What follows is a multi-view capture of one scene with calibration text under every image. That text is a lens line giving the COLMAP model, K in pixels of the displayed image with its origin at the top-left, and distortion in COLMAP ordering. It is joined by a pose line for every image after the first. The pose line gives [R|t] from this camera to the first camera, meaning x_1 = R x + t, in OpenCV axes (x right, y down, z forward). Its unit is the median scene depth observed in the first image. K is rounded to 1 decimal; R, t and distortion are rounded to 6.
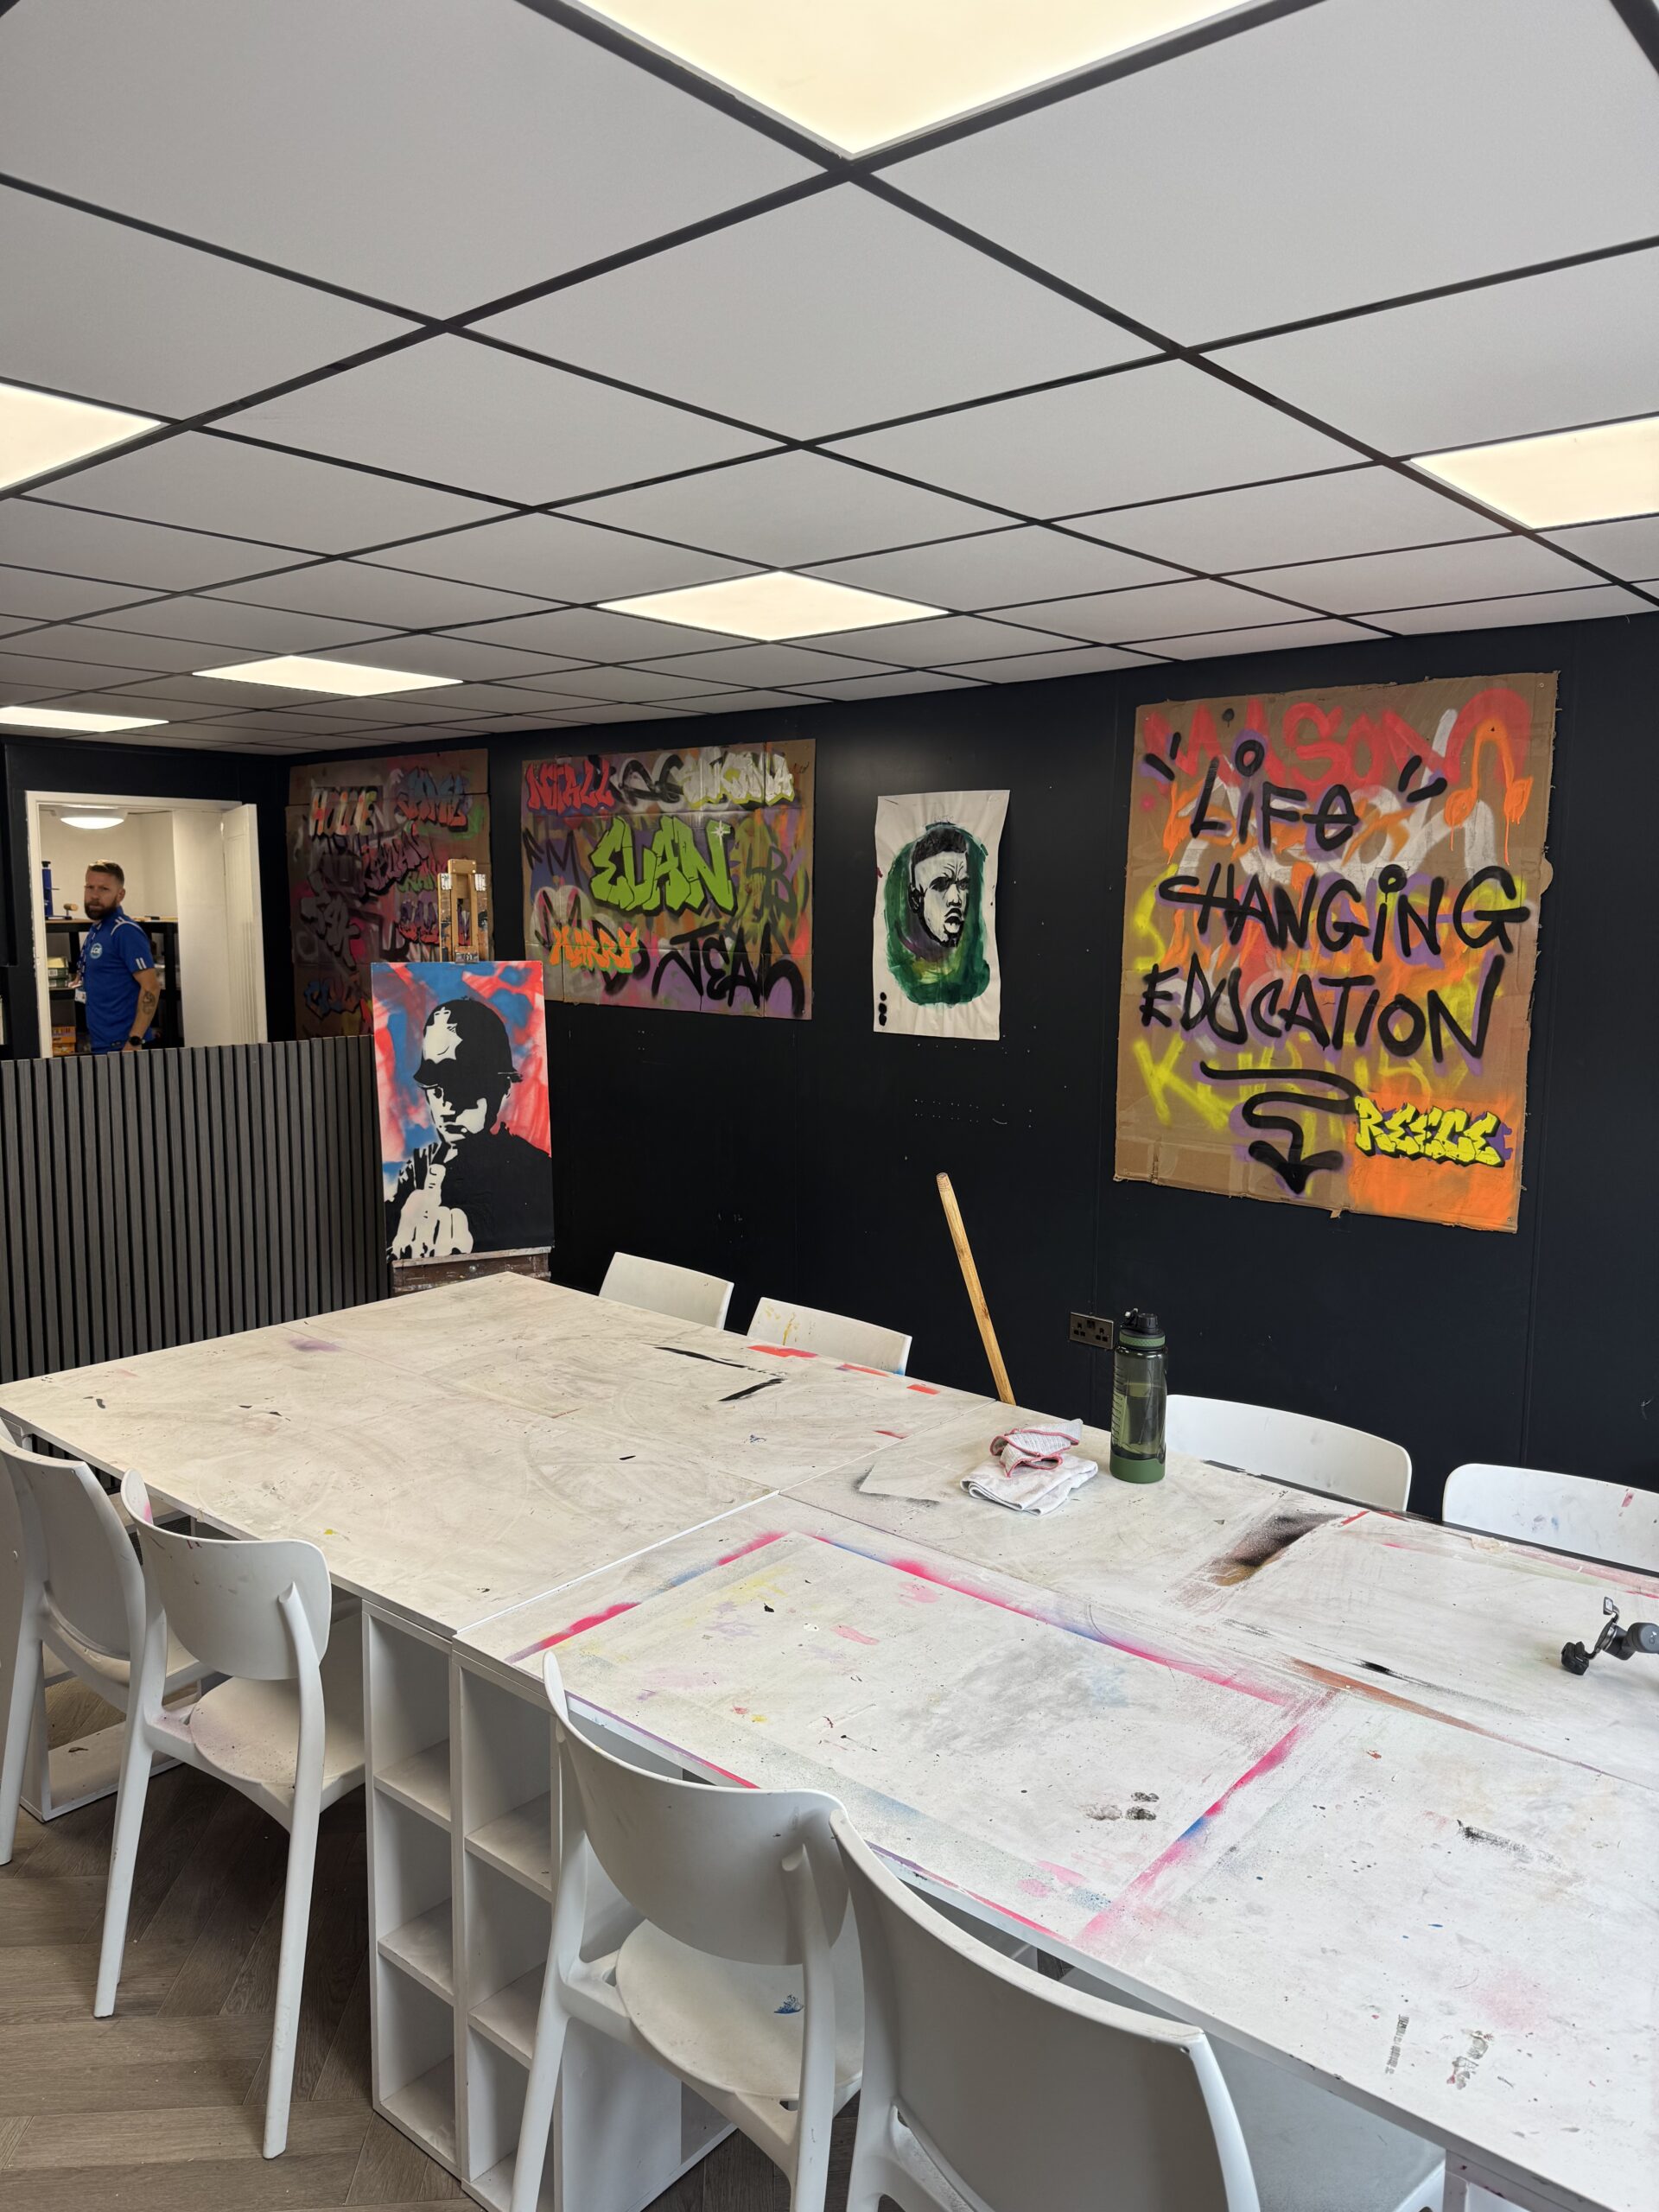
lens RADIAL K [[1567.9, 0, 829.5], [0, 1567.9, 1106.0], [0, 0, 1]] dist [0.069947, -0.139270]
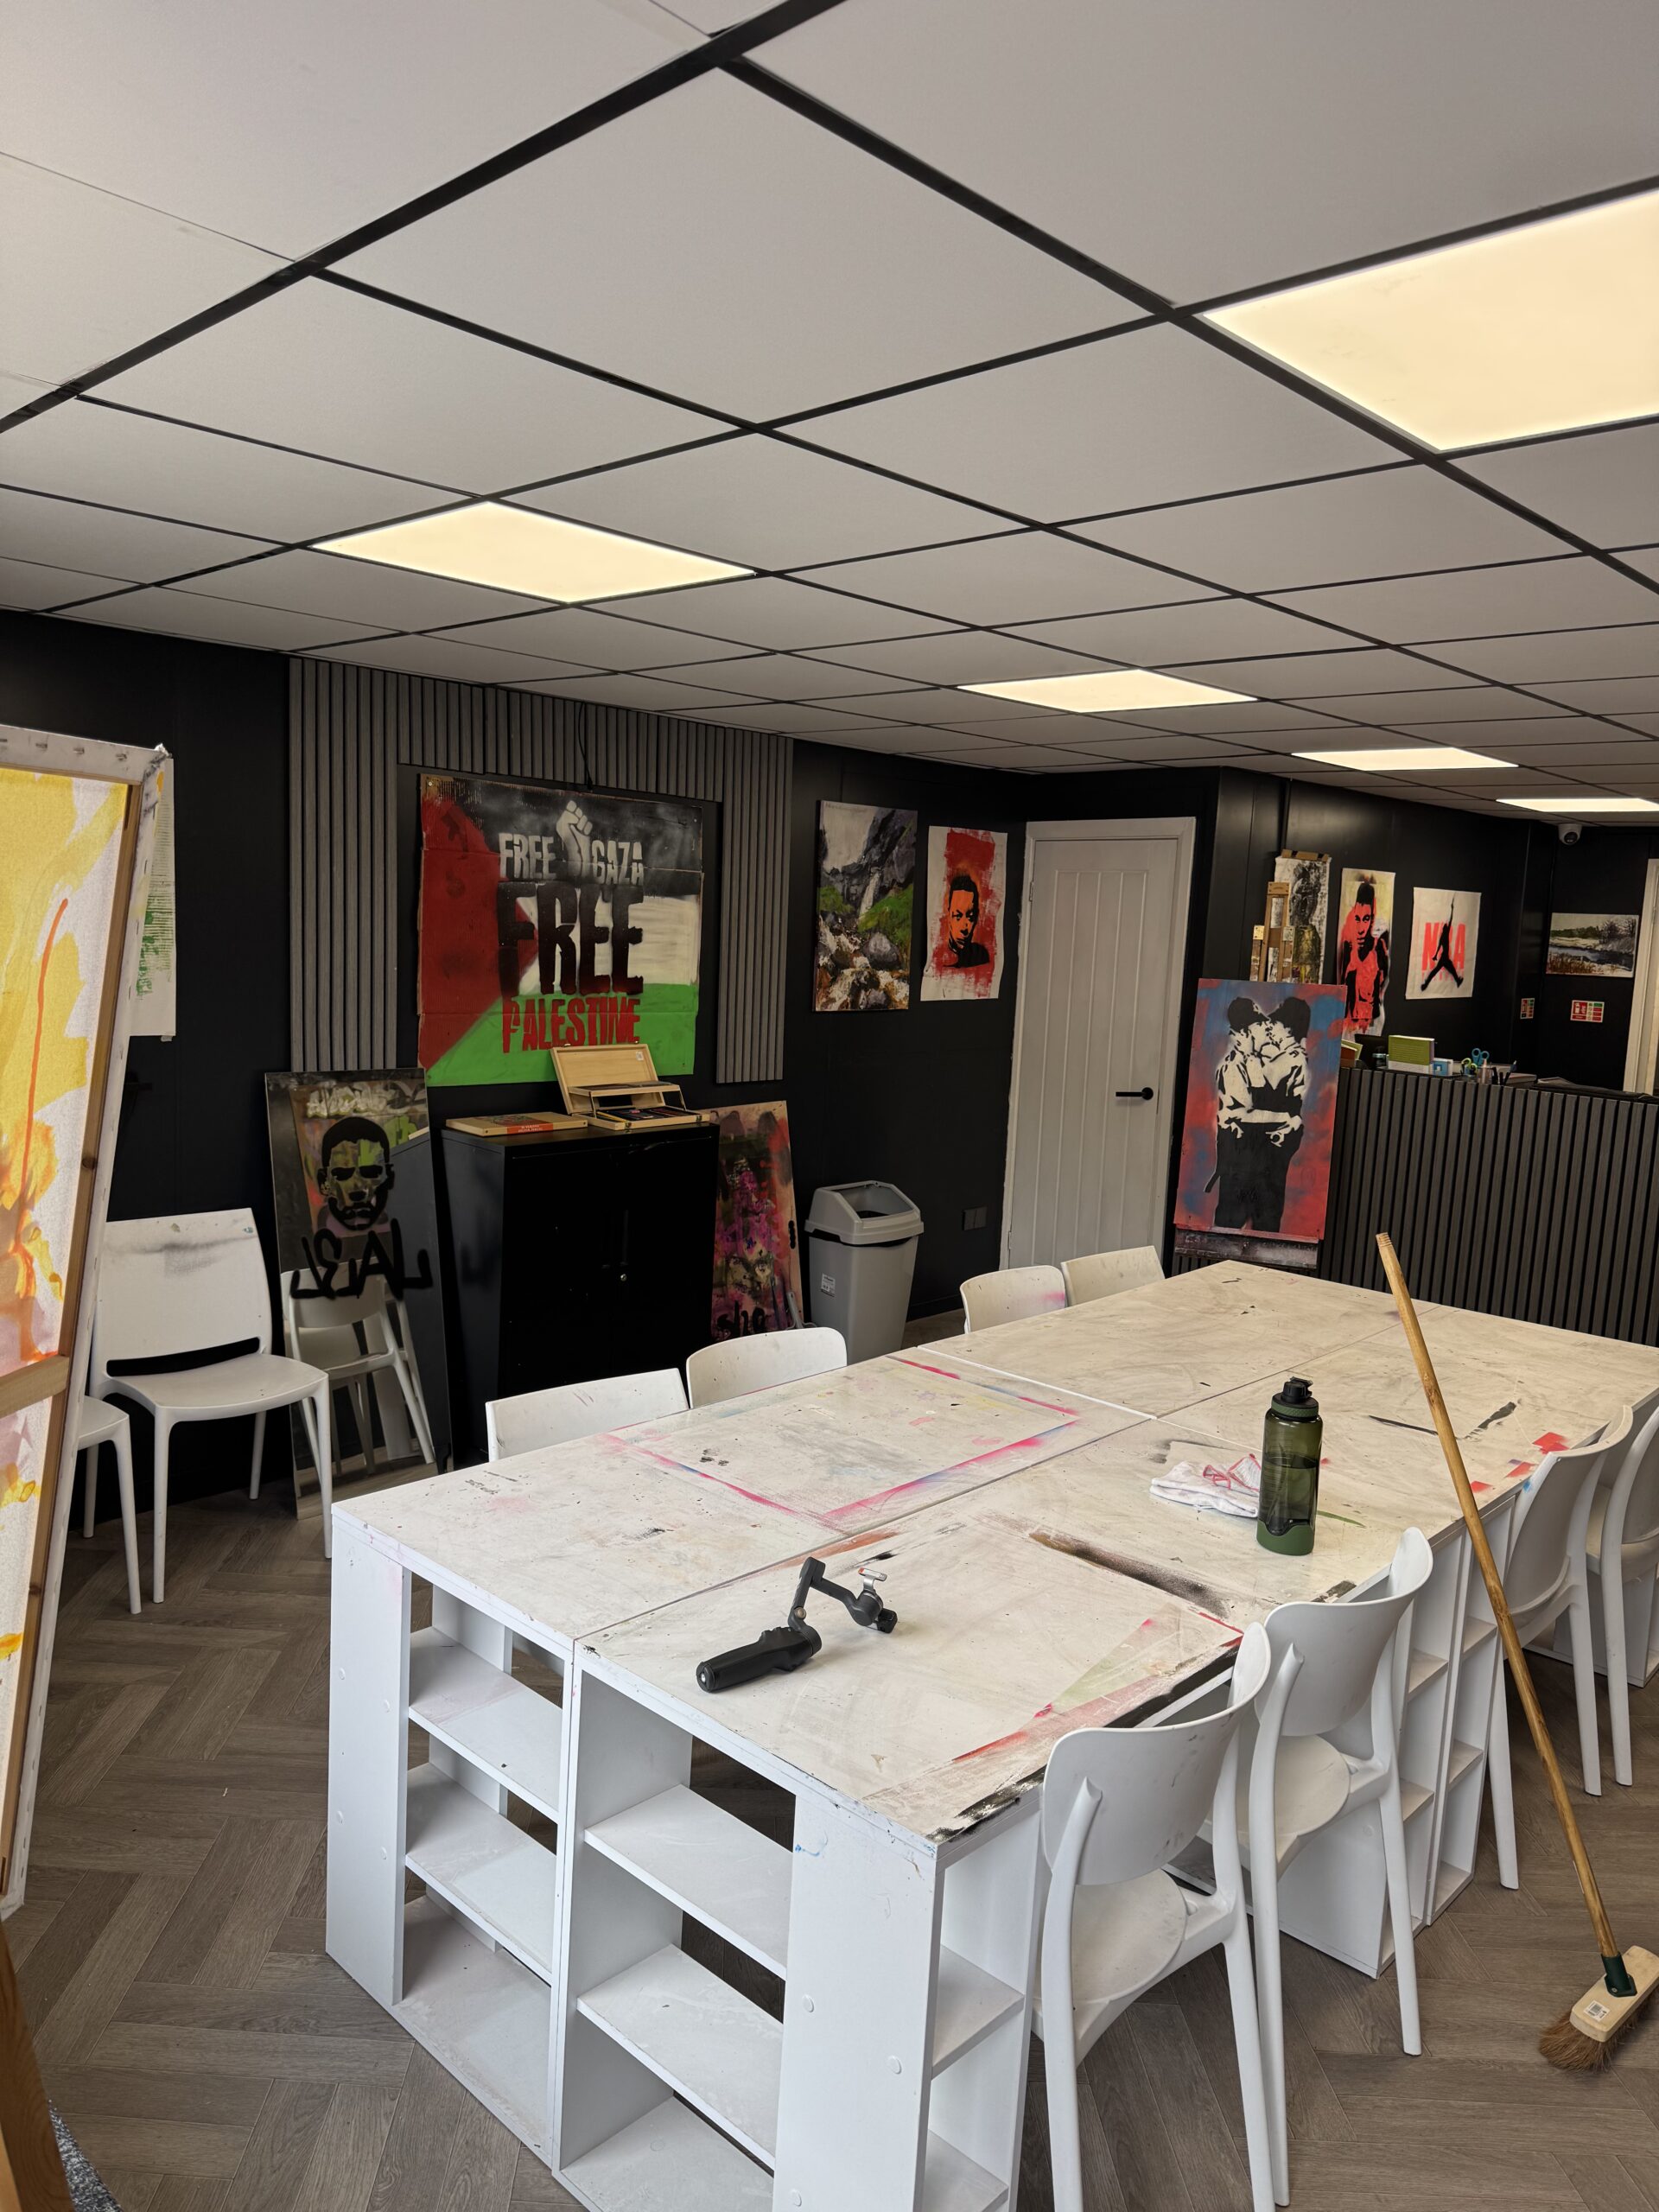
lens RADIAL K [[1567.9, 0, 829.5], [0, 1567.9, 1106.0], [0, 0, 1]] dist [0.069947, -0.139270]
pose [[-0.056936, 0.117092, -0.991488, 1.278052], [-0.178829, 0.975841, 0.125514, -0.121689], [0.982231, 0.184453, -0.034621, 0.764537]]
